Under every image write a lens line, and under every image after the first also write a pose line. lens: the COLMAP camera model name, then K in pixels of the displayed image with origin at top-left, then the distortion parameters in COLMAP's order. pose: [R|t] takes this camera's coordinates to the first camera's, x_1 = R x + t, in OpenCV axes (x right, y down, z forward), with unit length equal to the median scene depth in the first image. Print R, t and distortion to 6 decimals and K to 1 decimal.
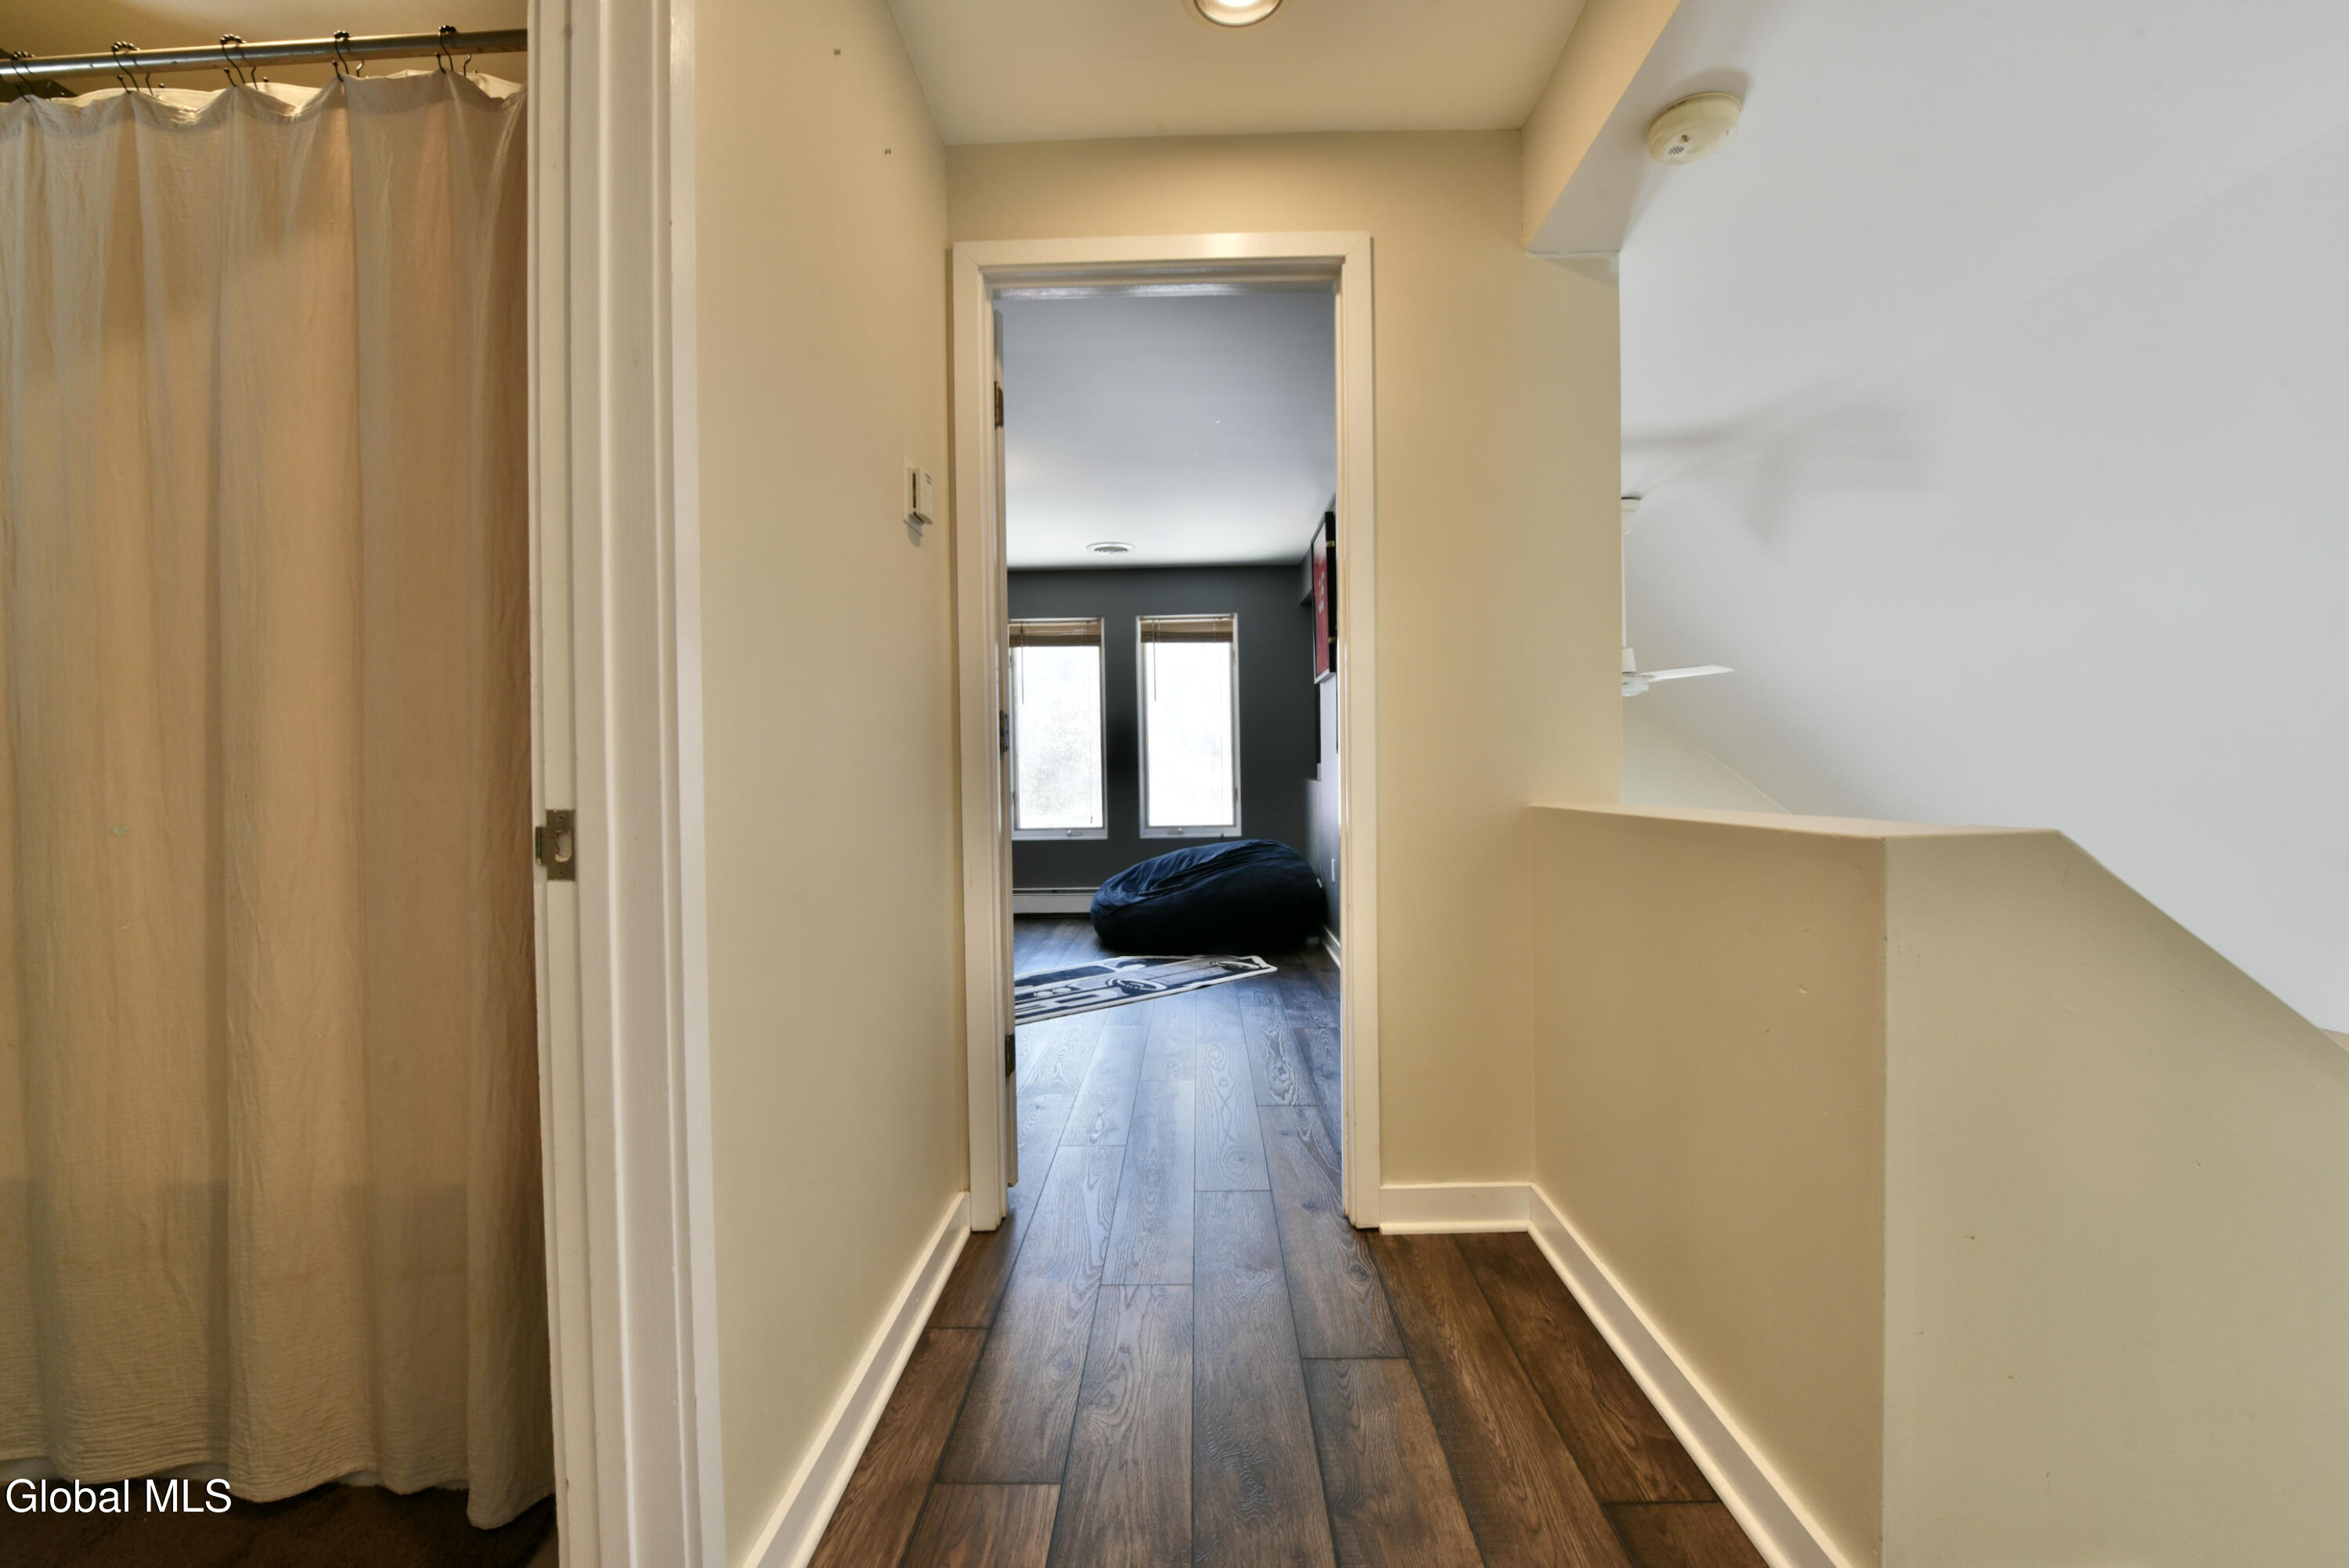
lens RADIAL K [[967.6, 0, 1186.1], [0, 967.6, 785.0], [0, 0, 1]] dist [-0.011749, -0.003502]
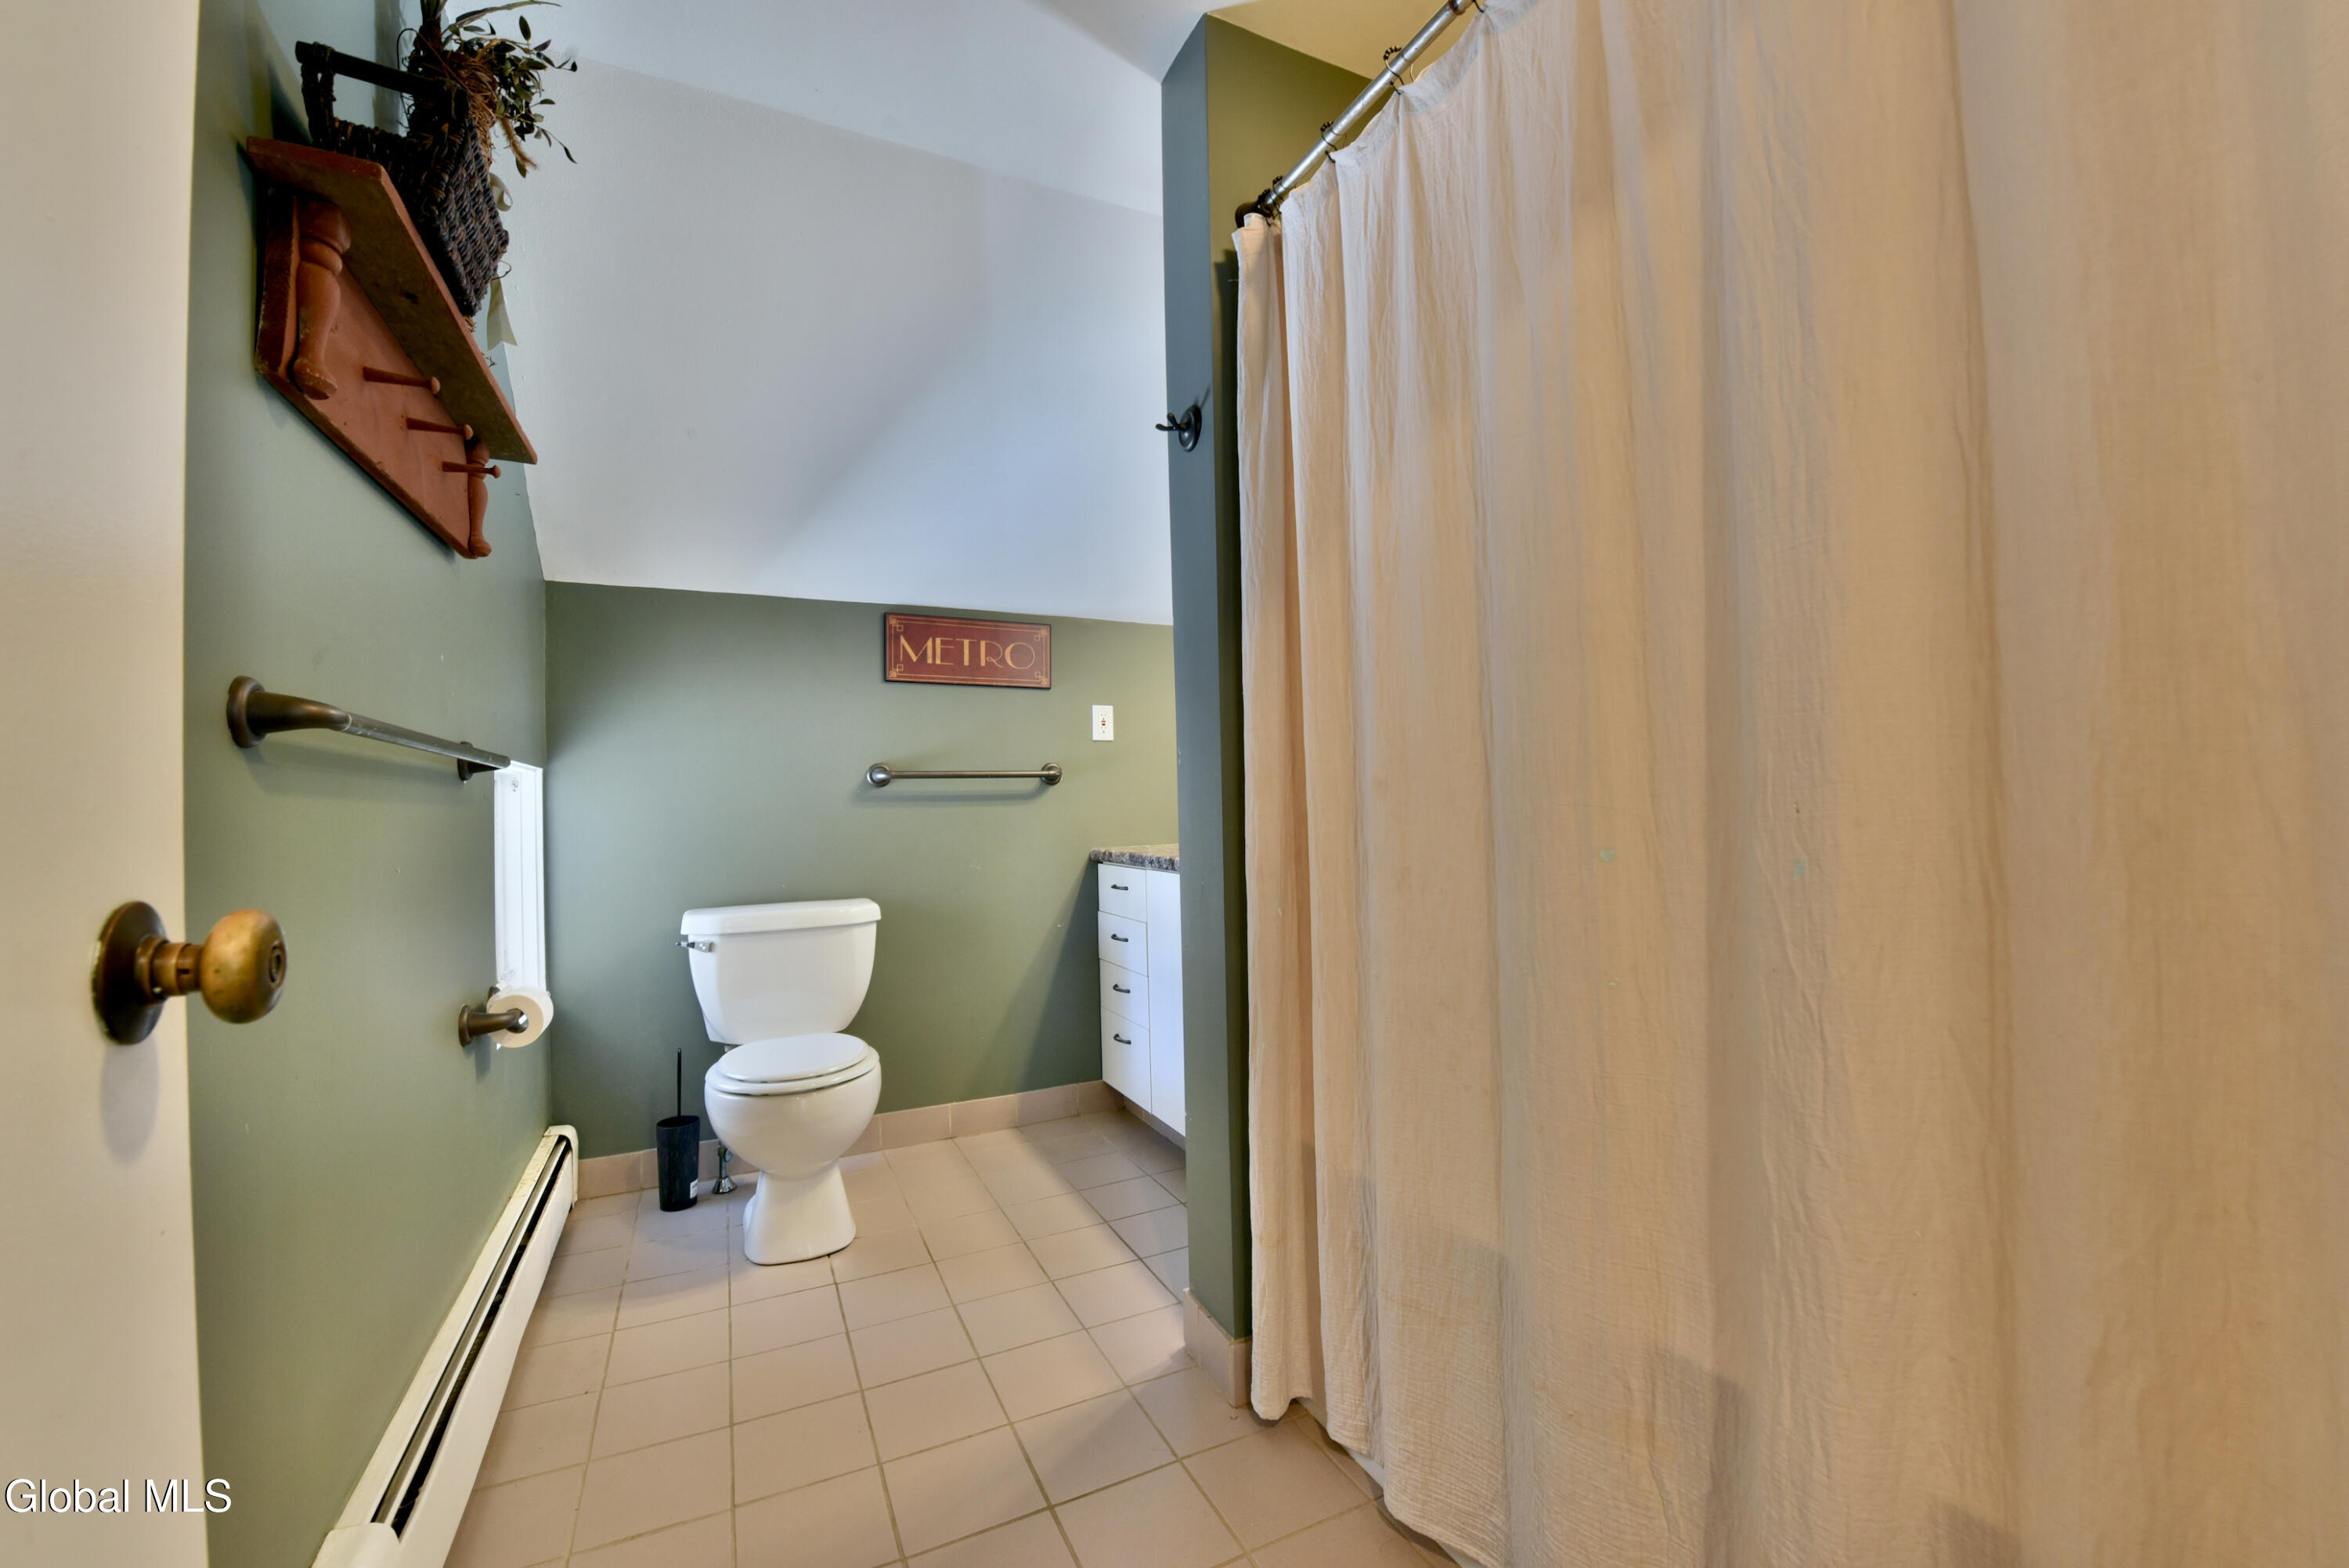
lens RADIAL K [[967.6, 0, 1186.1], [0, 967.6, 785.0], [0, 0, 1]] dist [-0.011749, -0.003502]
pose [[0.461651, -0.014829, -0.886938, -0.589956], [0.002462, 0.999878, -0.015435, 0.004079], [0.887058, 0.004942, 0.461631, 0.343722]]
